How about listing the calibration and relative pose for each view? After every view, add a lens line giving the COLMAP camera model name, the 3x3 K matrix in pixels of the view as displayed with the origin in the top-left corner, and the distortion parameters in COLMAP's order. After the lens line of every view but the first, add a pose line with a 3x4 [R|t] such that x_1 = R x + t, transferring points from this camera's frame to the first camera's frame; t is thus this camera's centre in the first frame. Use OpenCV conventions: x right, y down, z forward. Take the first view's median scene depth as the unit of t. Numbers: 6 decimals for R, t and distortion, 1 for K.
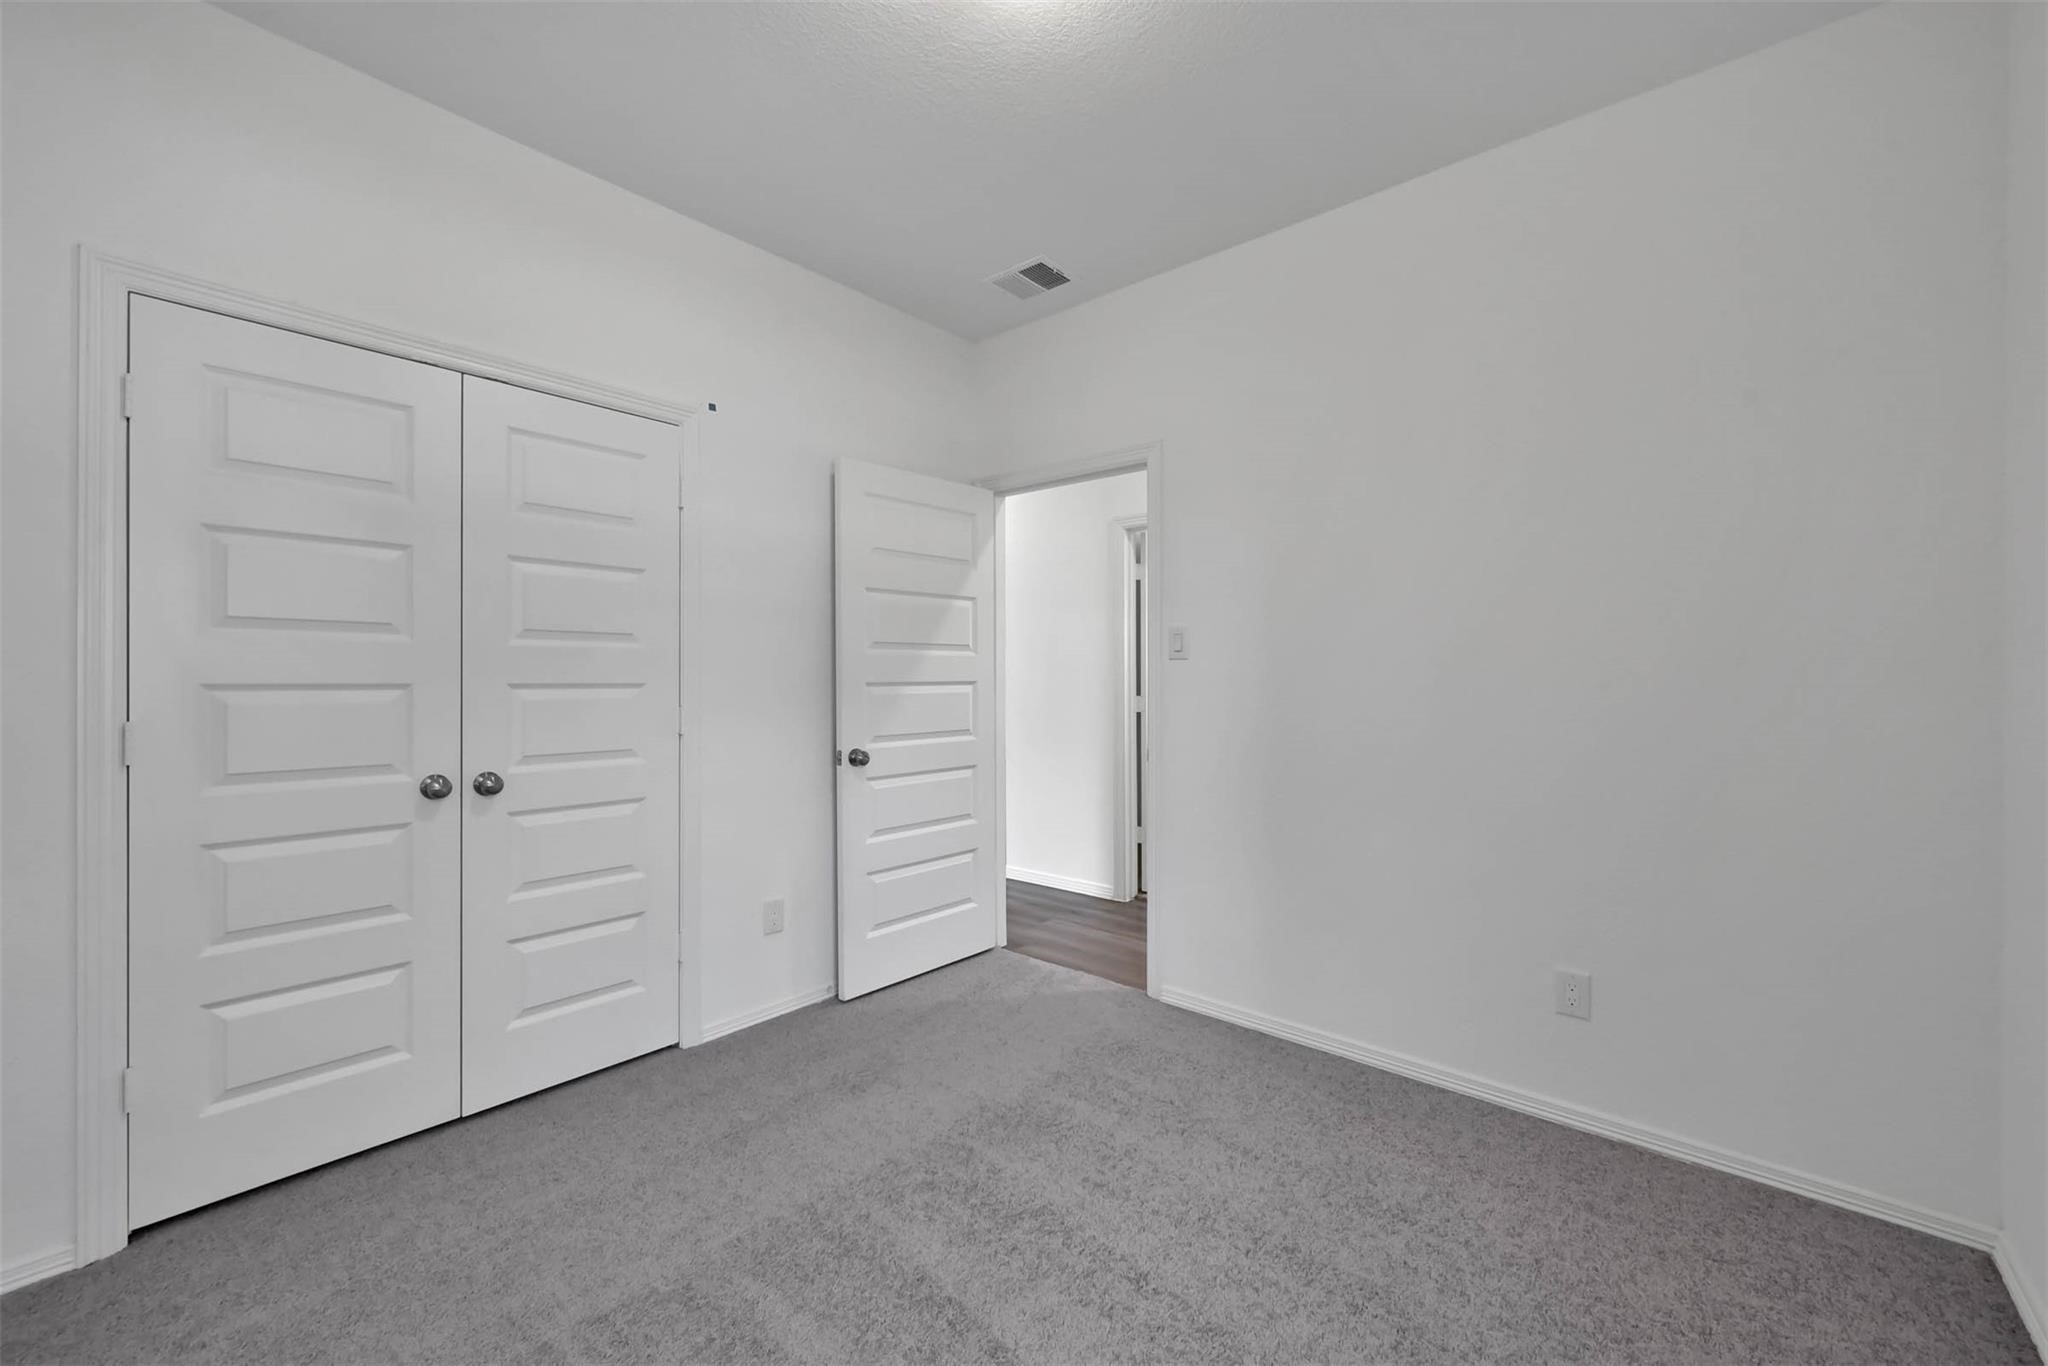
lens RADIAL K [[814.2, 0, 1028.0], [0, 814.2, 671.1], [0, 0, 1]] dist [0.000893, -0.000307]
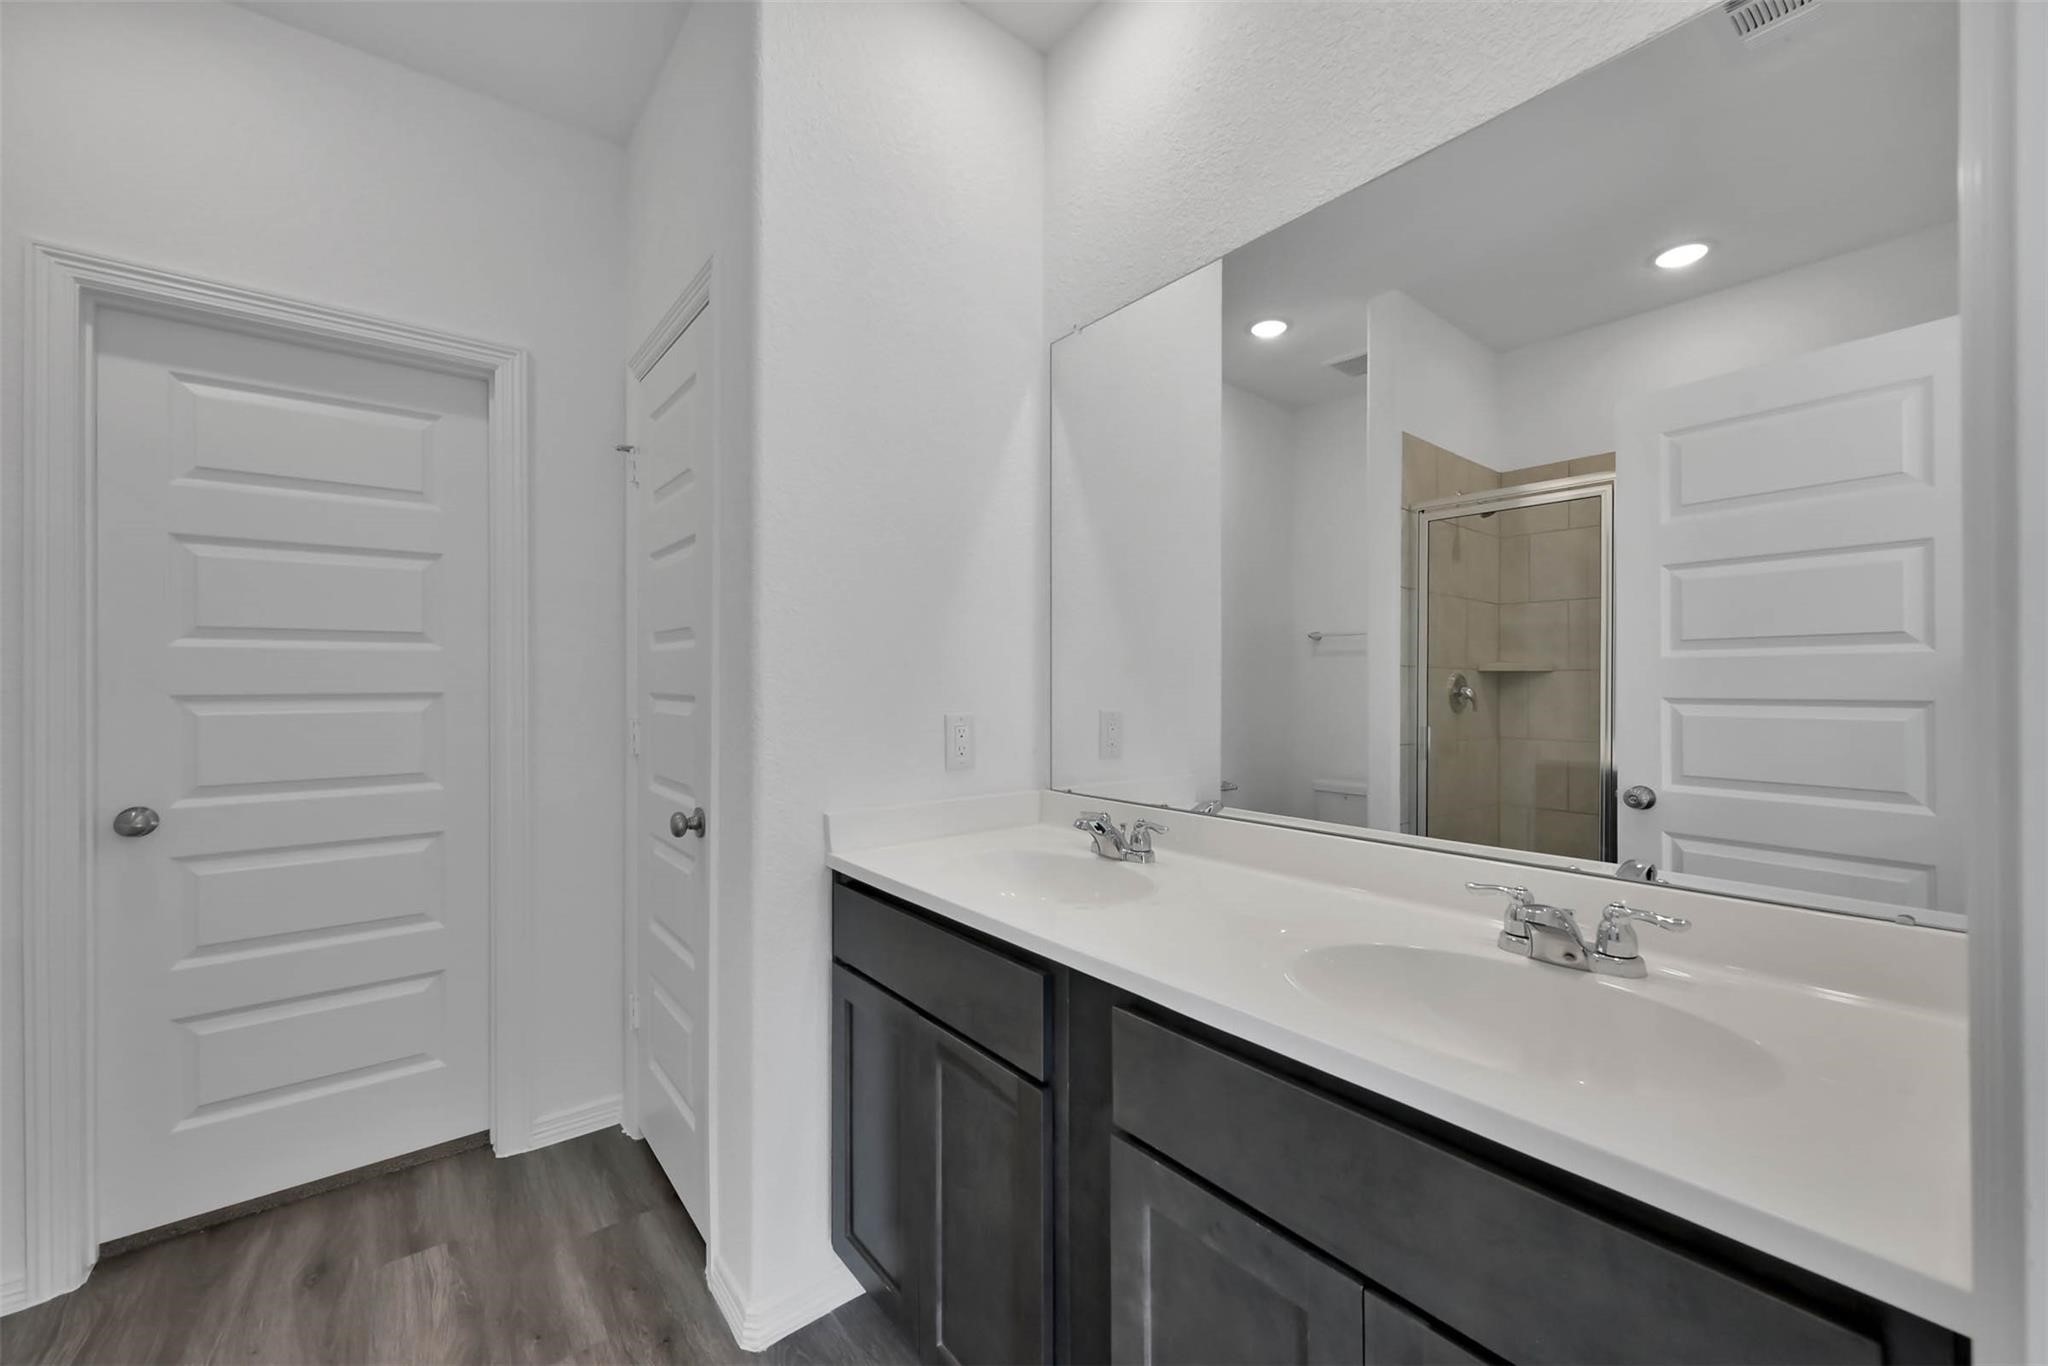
lens RADIAL K [[814.2, 0, 1015.8], [0, 814.2, 671.0], [0, 0, 1]] dist [0.000893, -0.000307]
pose [[0.984268, -0.011630, -0.176298, 0.169634], [0.010628, 0.999922, -0.006627, 0.003120], [0.176361, 0.004649, 0.984315, 0.196326]]
